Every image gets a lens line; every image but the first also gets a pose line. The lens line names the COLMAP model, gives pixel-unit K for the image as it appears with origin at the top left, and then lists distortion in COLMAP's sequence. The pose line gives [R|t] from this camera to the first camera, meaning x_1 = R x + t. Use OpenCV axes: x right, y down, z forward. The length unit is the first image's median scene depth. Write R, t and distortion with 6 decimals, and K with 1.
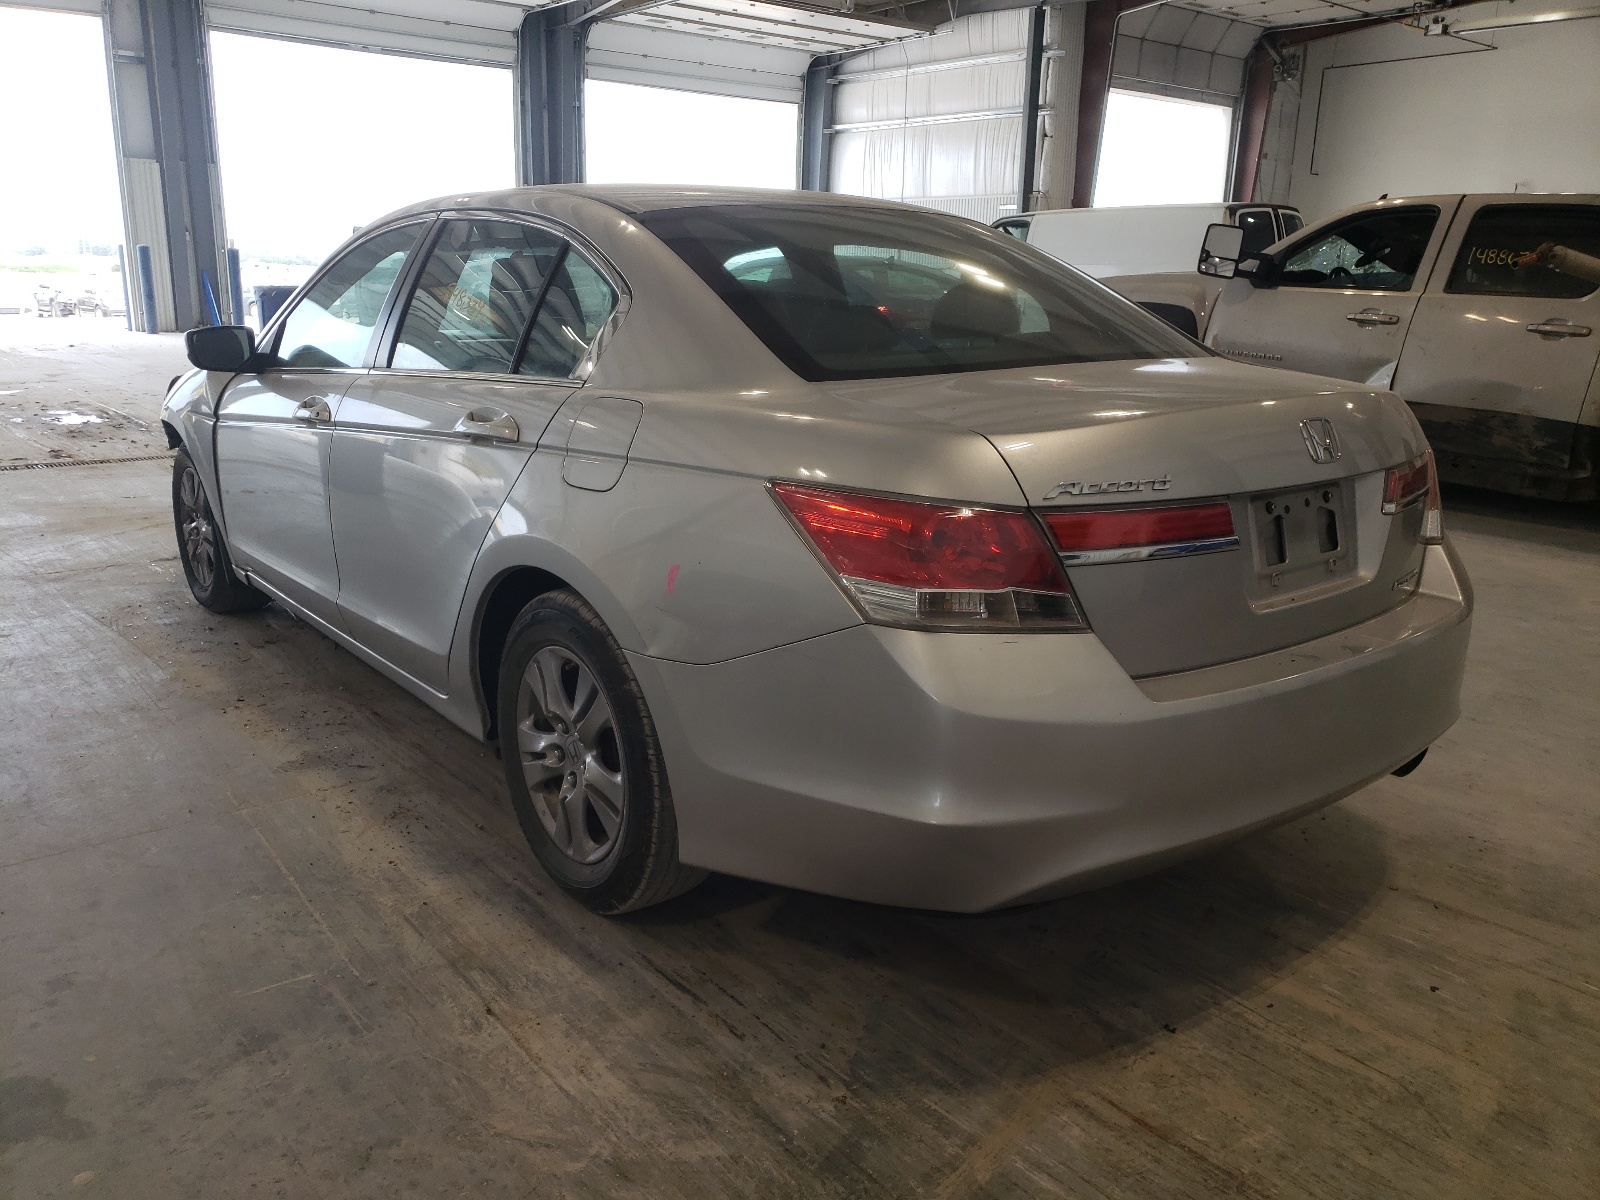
lens RADIAL K [[1250.8, 0, 800.0], [0, 1250.8, 600.0], [0, 0, 1]] dist [0.027844, 0.001113]
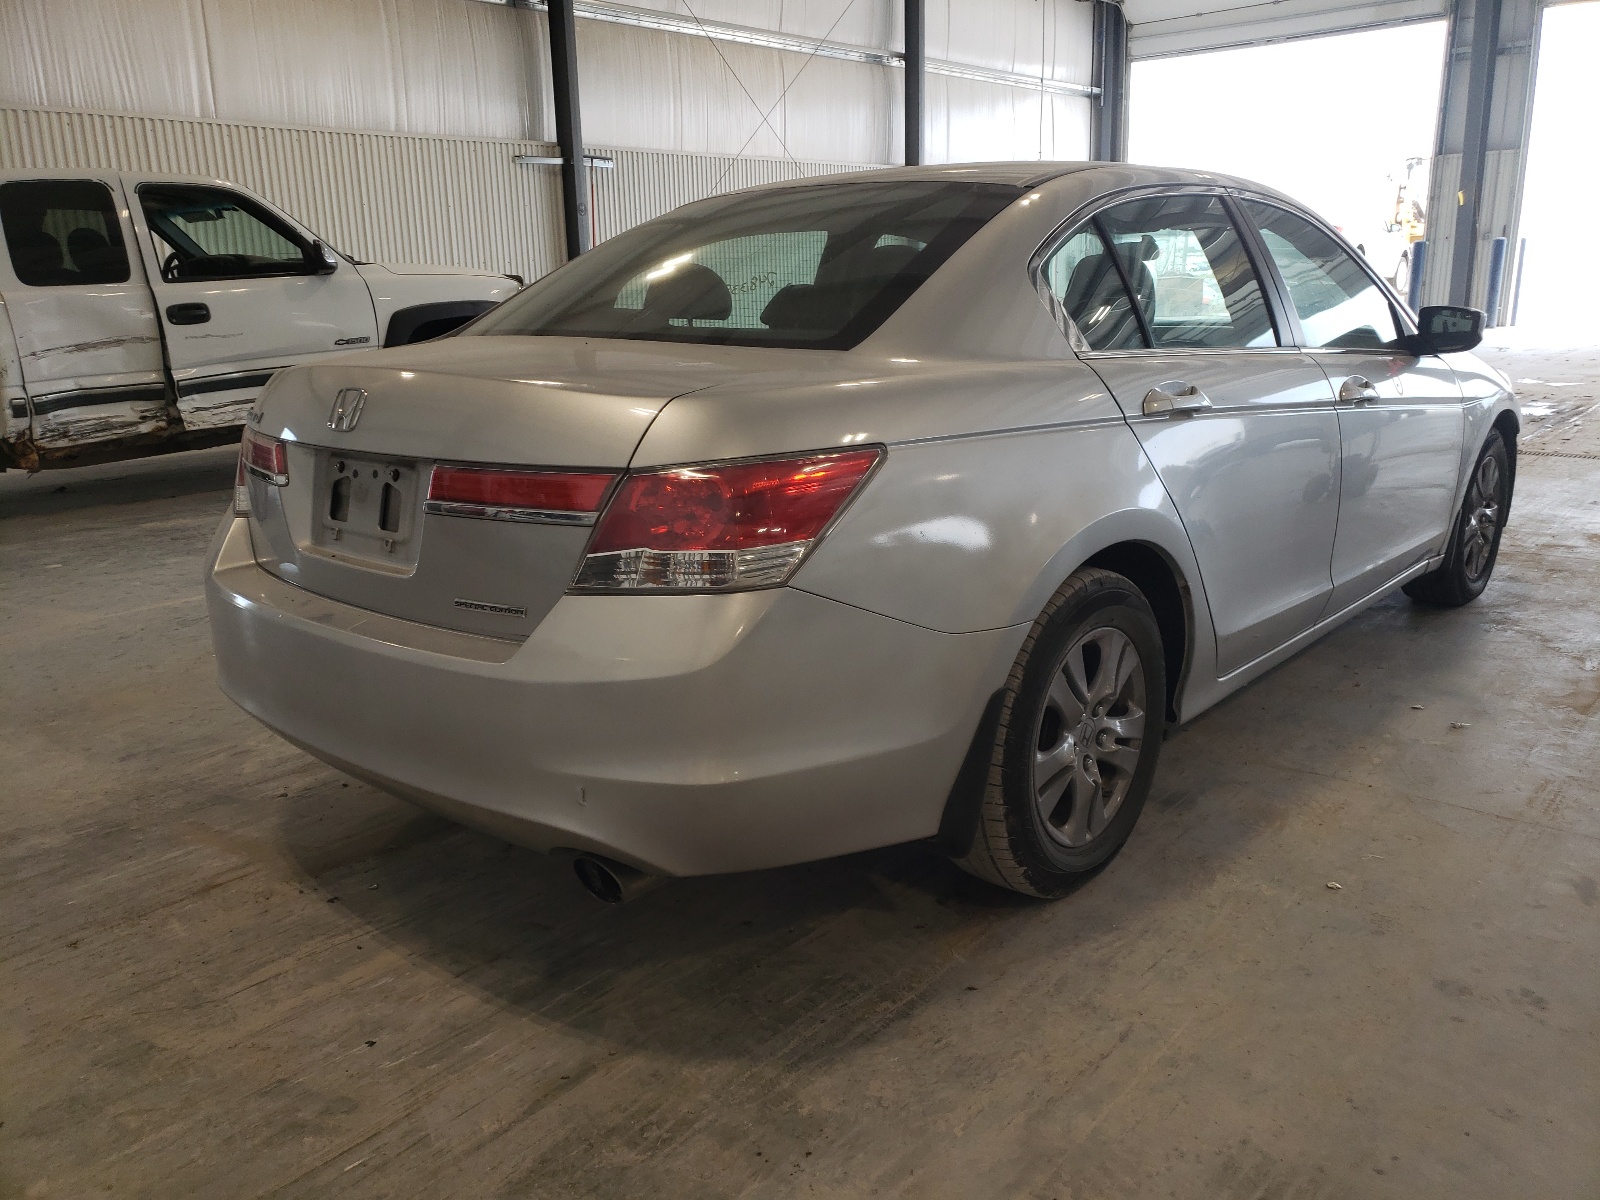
lens RADIAL K [[1230.0, 0, 800.0], [0, 1230.0, 600.0], [0, 0, 1]] dist [0.002448, -0.000116]
pose [[0.185871, 0.229465, -0.955404, 1.392660], [-0.227271, 0.956021, 0.185398, -0.234618], [0.955929, 0.182676, 0.229848, 1.091834]]
